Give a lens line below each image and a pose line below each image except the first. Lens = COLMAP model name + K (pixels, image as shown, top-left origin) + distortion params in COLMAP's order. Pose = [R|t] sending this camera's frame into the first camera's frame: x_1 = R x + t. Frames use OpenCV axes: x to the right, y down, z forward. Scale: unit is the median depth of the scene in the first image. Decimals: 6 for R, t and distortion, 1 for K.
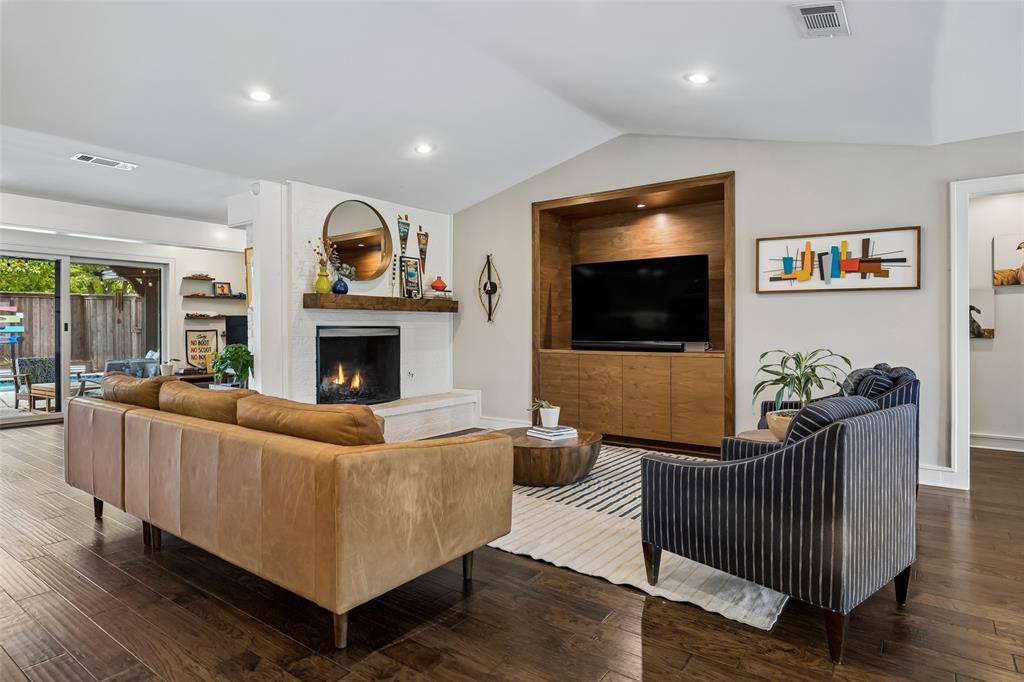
lens RADIAL K [[566.2, 0, 510.0], [0, 566.2, 343.0], [0, 0, 1]] dist [-0.010959, 0.001906]
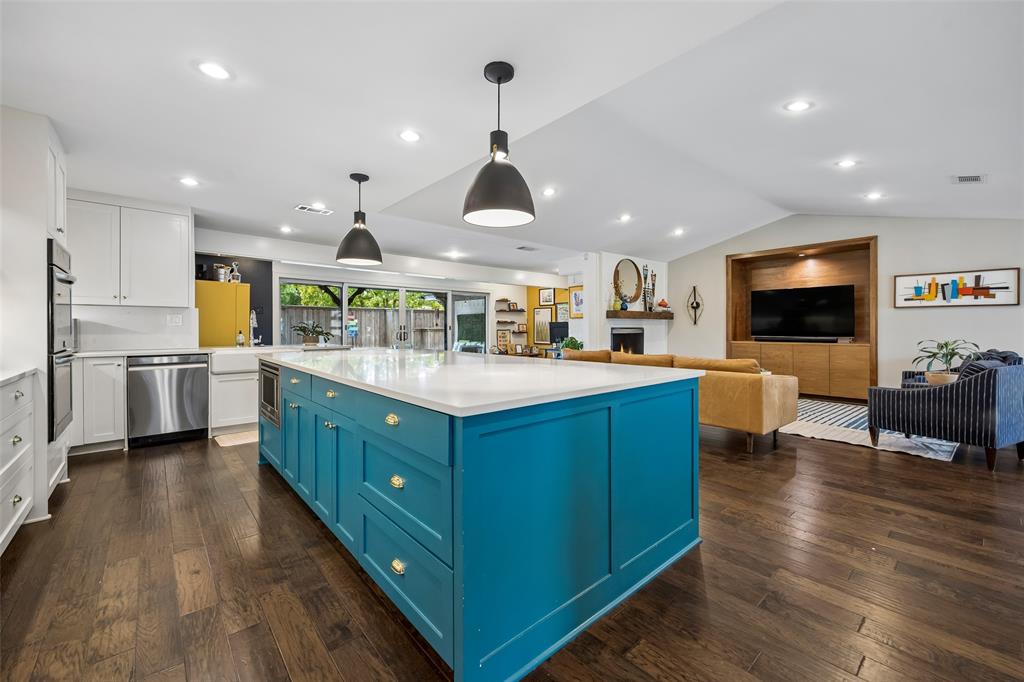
lens RADIAL K [[413.5, 0, 512.8], [0, 413.5, 335.1], [0, 0, 1]] dist [0.009026, -0.001813]
pose [[0.974878, 0.003455, -0.222713, -0.357636], [-0.005678, 0.999940, -0.009343, 0.009879], [0.222667, 0.010373, 0.974839, -0.418332]]
